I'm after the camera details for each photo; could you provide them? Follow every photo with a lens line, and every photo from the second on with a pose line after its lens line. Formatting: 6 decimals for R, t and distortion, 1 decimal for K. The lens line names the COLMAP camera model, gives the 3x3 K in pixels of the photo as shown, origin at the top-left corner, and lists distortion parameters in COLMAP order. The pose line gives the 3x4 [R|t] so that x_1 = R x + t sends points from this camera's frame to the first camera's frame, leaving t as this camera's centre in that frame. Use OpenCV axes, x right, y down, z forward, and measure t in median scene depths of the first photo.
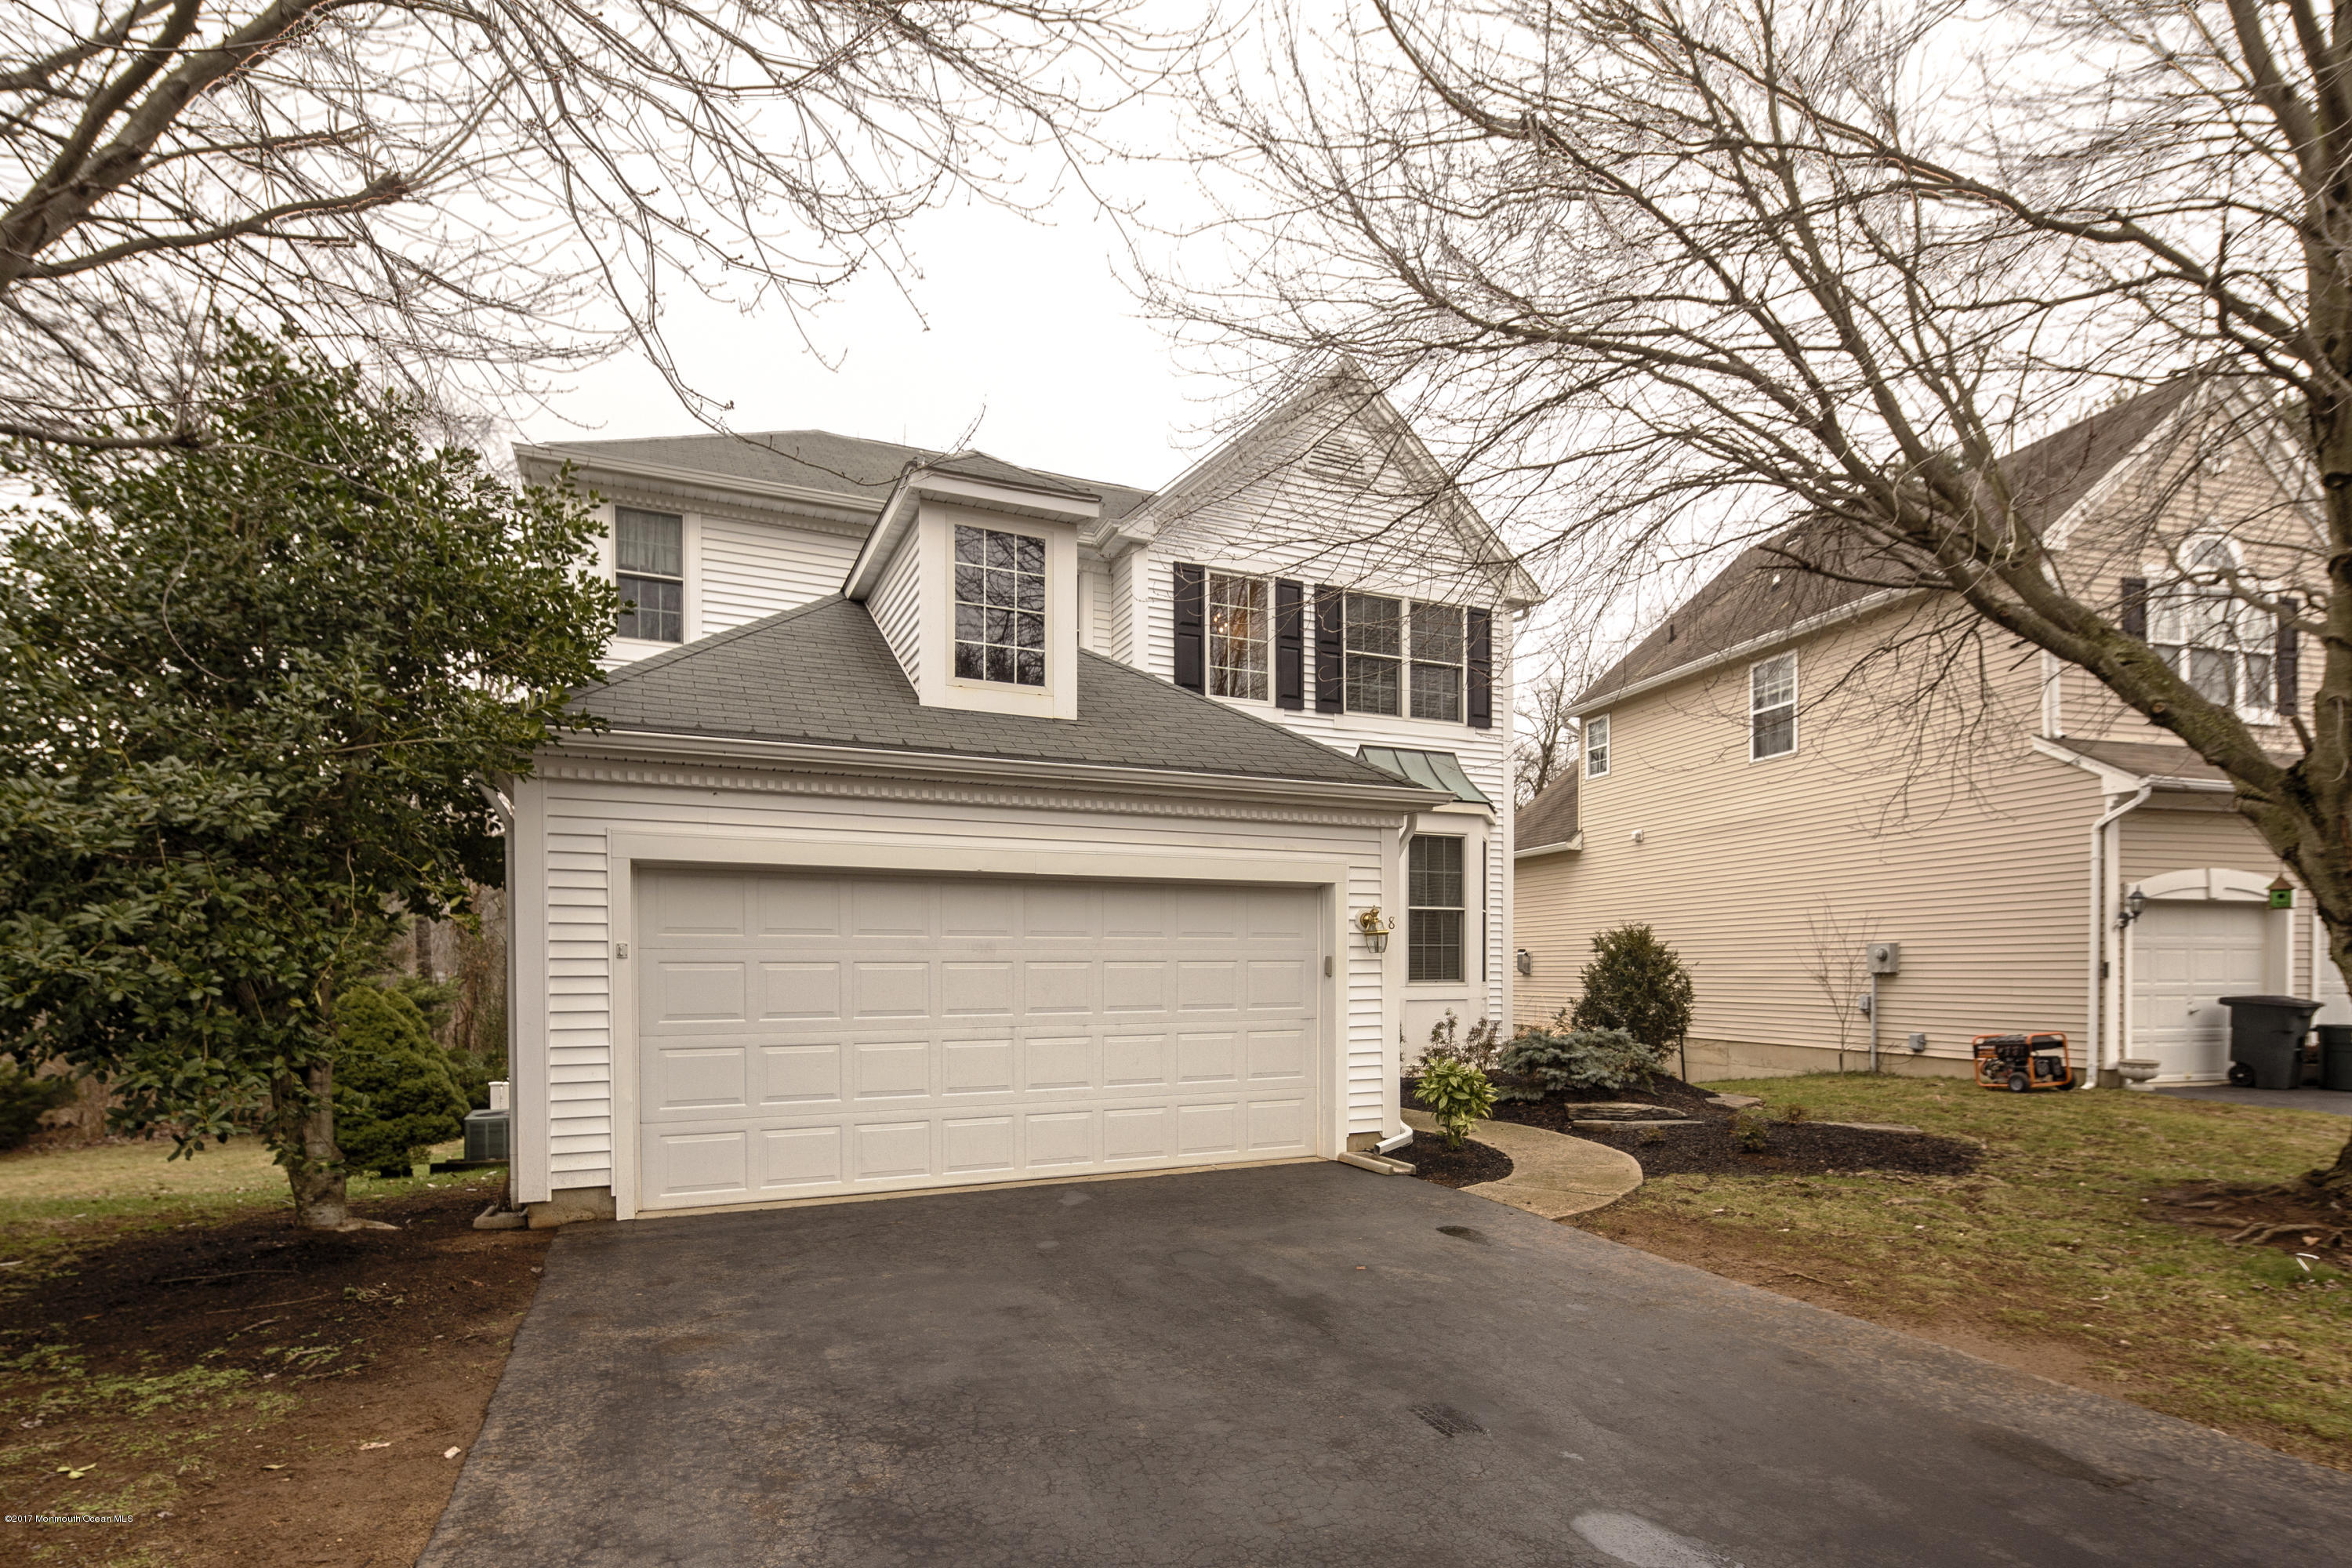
lens RADIAL K [[1183.0, 0, 1176.6], [0, 1183.0, 636.3], [0, 0, 1]] dist [0.001229, -0.000843]
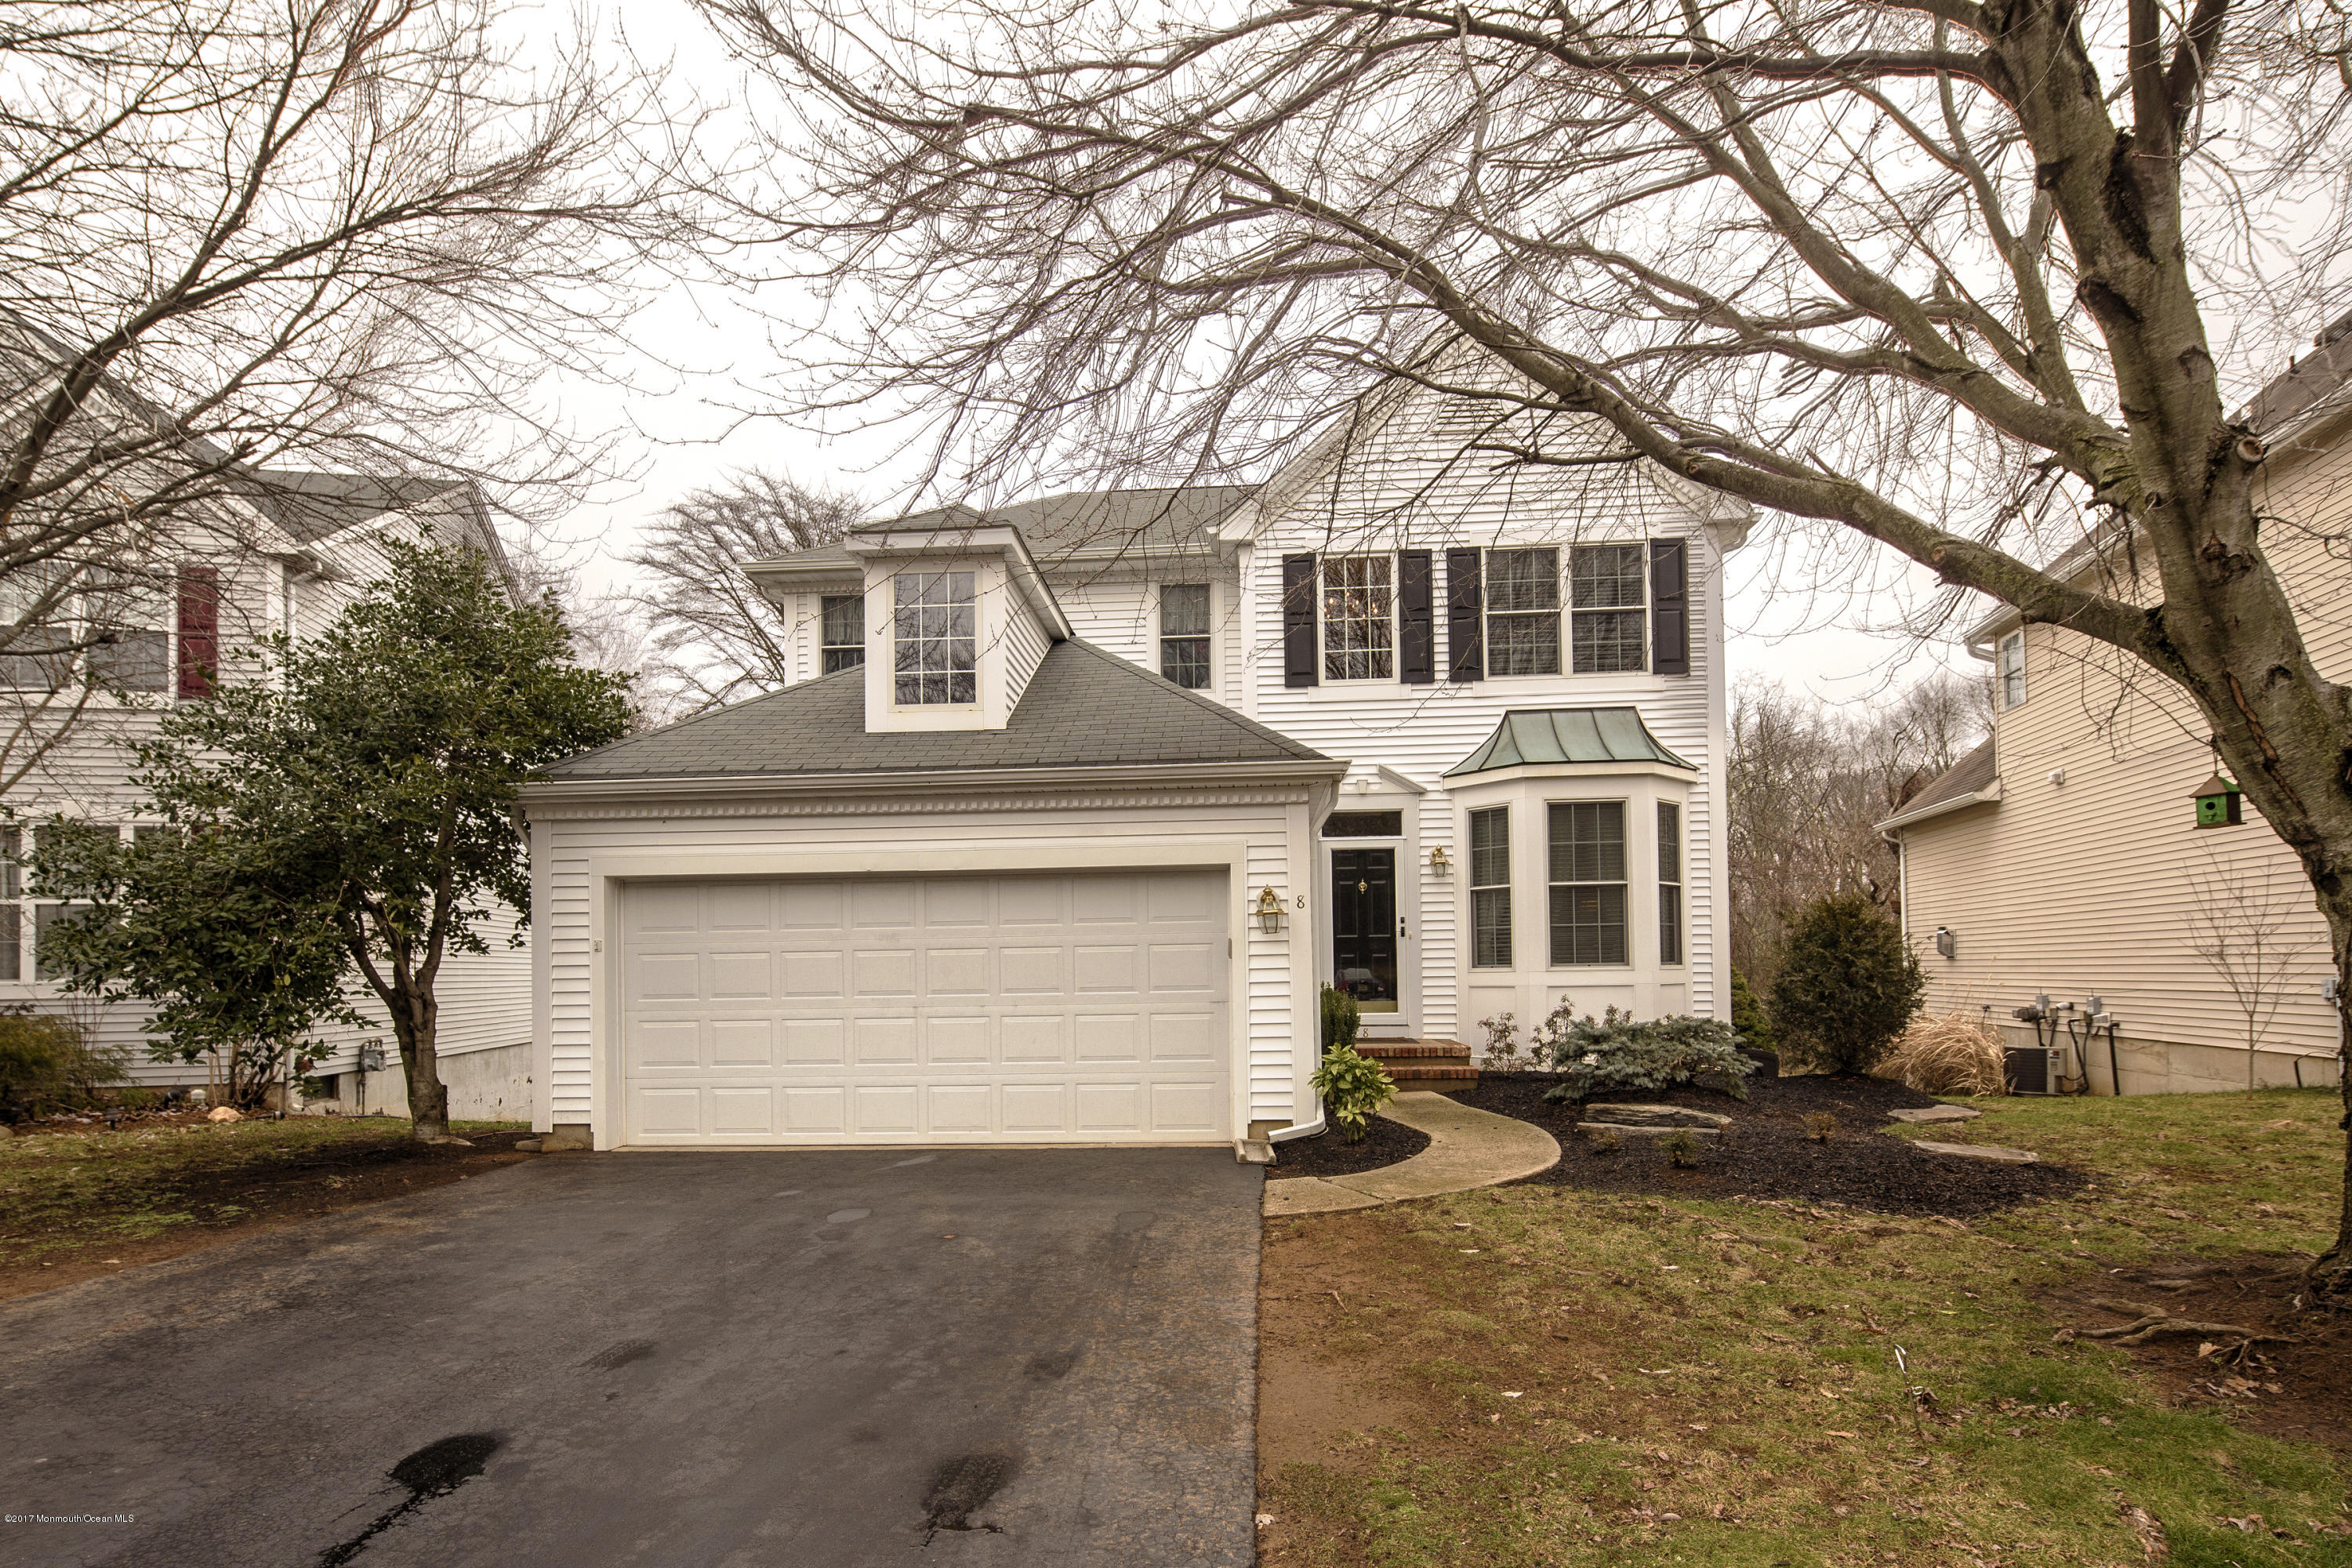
lens RADIAL K [[1135.2, 0, 1177.7], [0, 1135.2, 611.5], [0, 0, 1]] dist [0.001358, -0.000159]
pose [[0.867564, -0.159759, -0.470967, 0.594385], [0.146315, 0.987080, -0.065308, 0.057351], [0.475315, -0.012251, 0.879730, 0.149536]]
